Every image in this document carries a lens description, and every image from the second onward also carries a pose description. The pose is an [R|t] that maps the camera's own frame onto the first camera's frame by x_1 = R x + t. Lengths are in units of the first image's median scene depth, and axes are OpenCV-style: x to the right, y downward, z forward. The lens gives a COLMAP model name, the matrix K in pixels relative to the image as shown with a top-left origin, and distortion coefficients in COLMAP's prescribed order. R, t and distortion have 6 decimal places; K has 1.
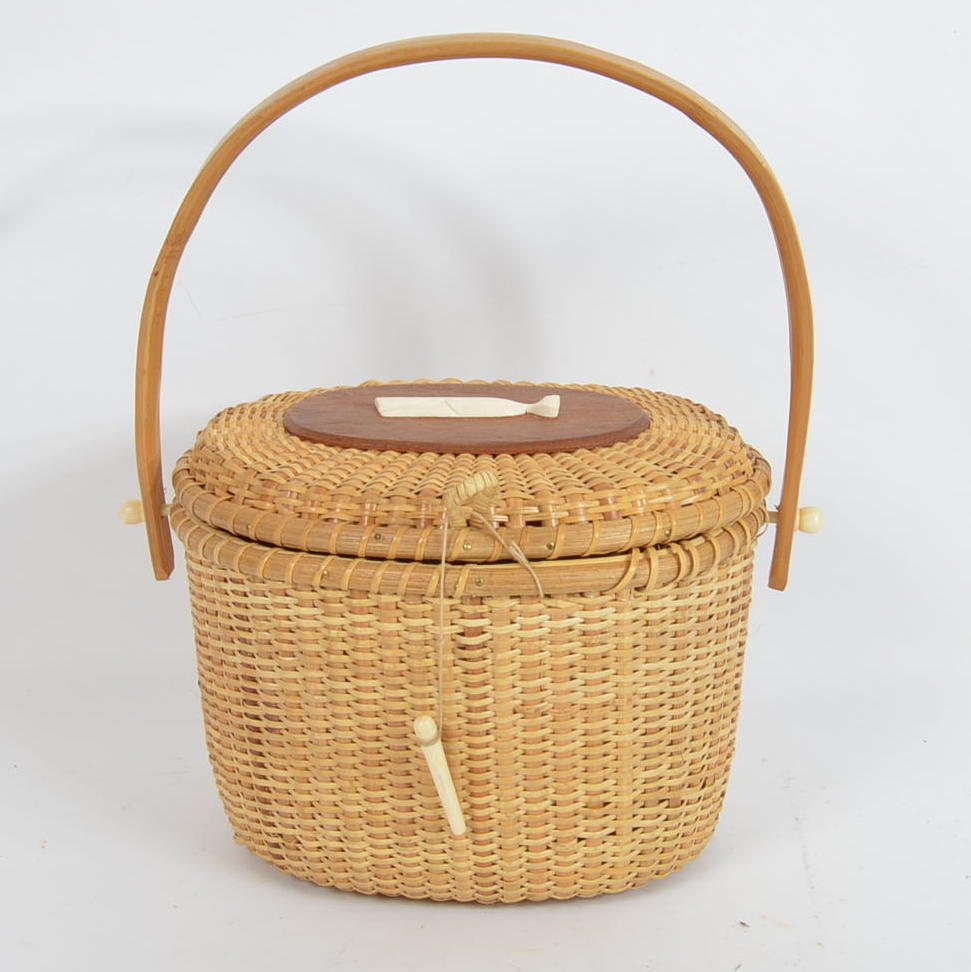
lens RADIAL K [[2292.7, 0, 485.5], [0, 2292.7, 486.0], [0, 0, 1]] dist [0.086467, 0.118745]
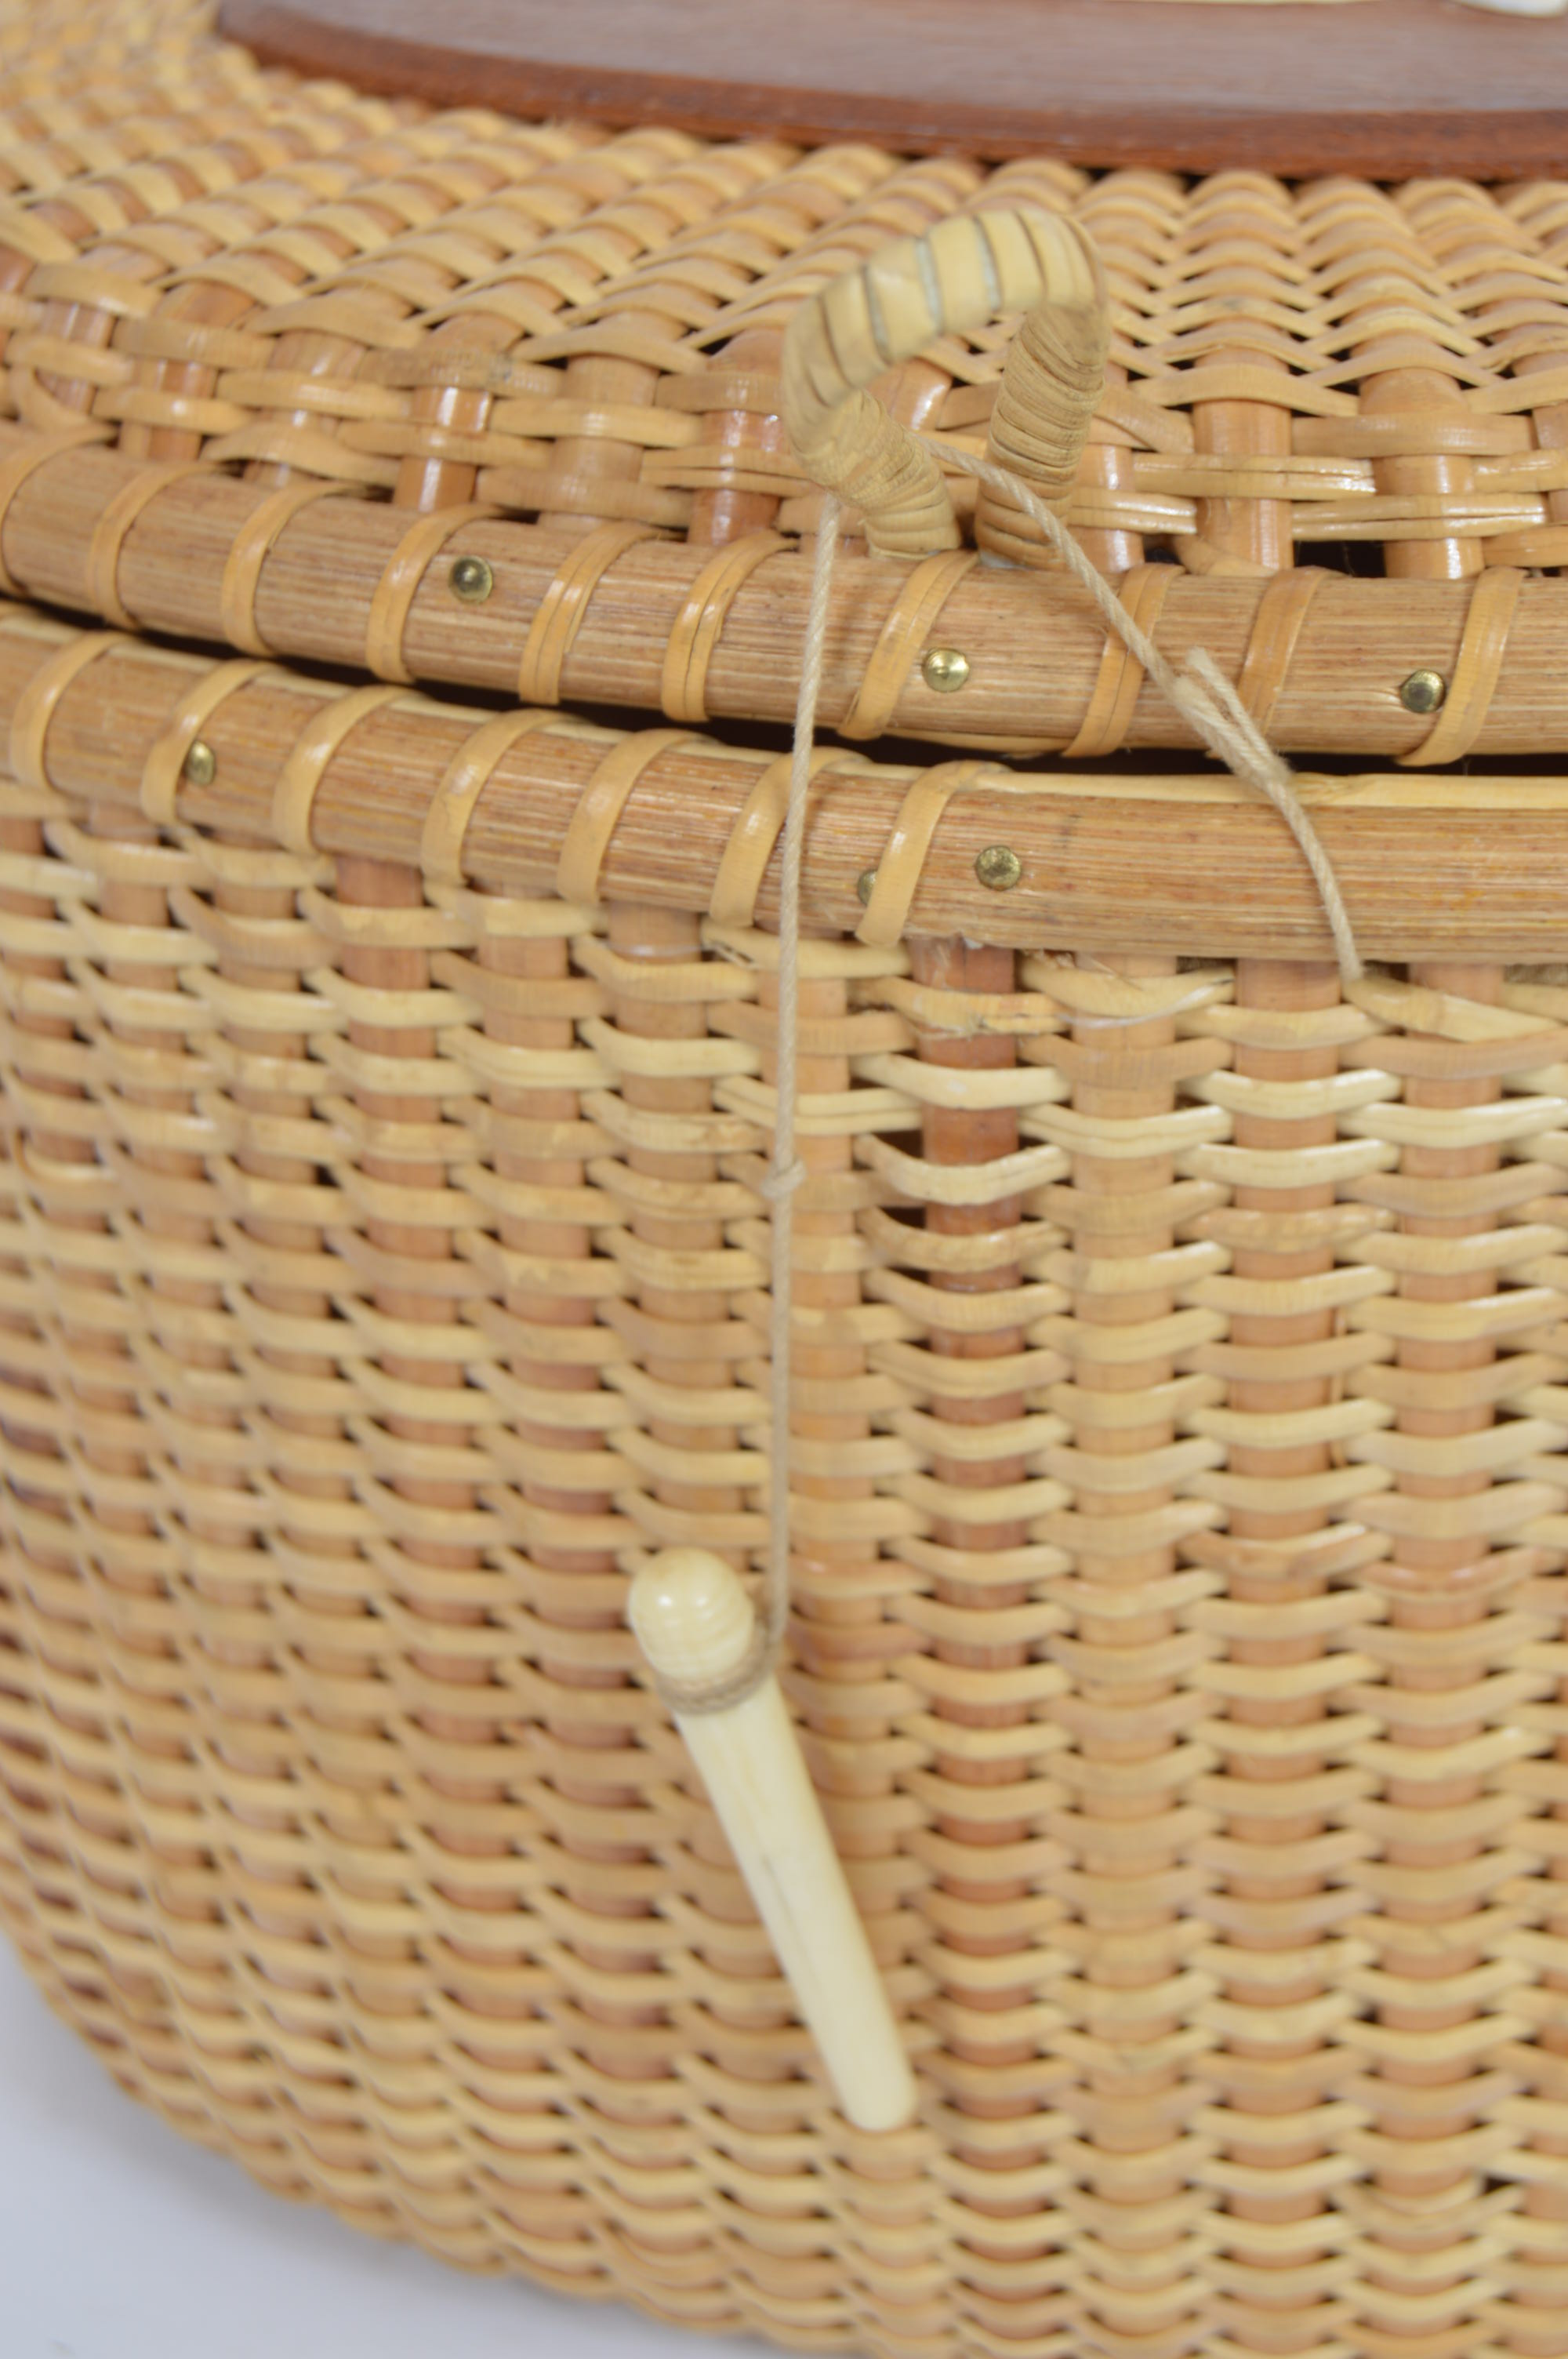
lens RADIAL K [[5176.0, 0, 784.0], [0, 5176.0, 1179.5], [0, 0, 1]] dist [-0.037048, -0.176518]
pose [[0.986496, 0.080040, -0.142897, 0.038818], [-0.059783, 0.988229, 0.140815, 0.010128], [0.152485, -0.130371, 0.979669, 0.589298]]
